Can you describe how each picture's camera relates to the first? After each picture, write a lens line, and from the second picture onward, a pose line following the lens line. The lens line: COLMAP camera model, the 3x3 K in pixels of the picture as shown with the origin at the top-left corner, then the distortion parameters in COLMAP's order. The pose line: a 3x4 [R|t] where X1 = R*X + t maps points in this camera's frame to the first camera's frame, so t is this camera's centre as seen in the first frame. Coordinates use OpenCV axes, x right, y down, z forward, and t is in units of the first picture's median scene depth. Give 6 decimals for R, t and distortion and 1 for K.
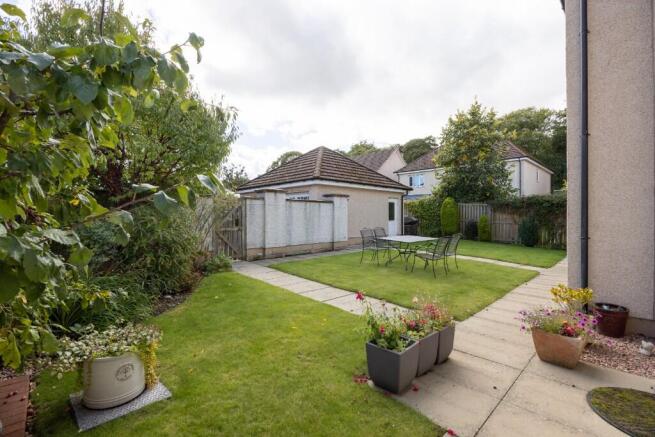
lens RADIAL K [[302.6, 0, 327.5], [0, 302.6, 218.5], [0, 0, 1]] dist [0.000869, 0.000011]
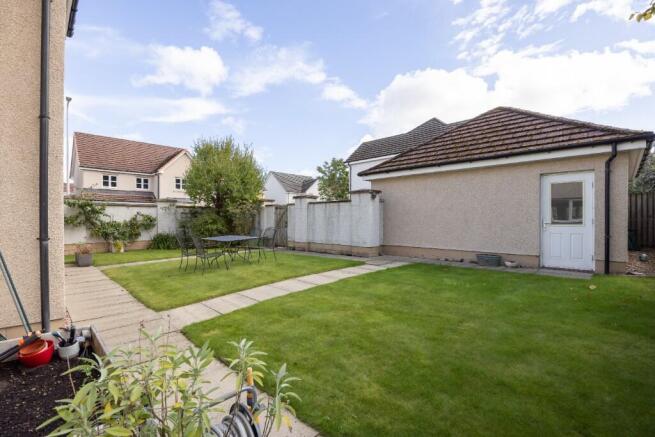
lens RADIAL K [[302.6, 0, 327.5], [0, 302.6, 218.5], [0, 0, 1]] dist [0.000869, 0.000011]
pose [[0.020335, 0.000745, -0.999793, 0.935320], [0.000591, 1.000000, 0.000758, -0.001809], [0.999793, -0.000606, 0.020335, 0.956672]]
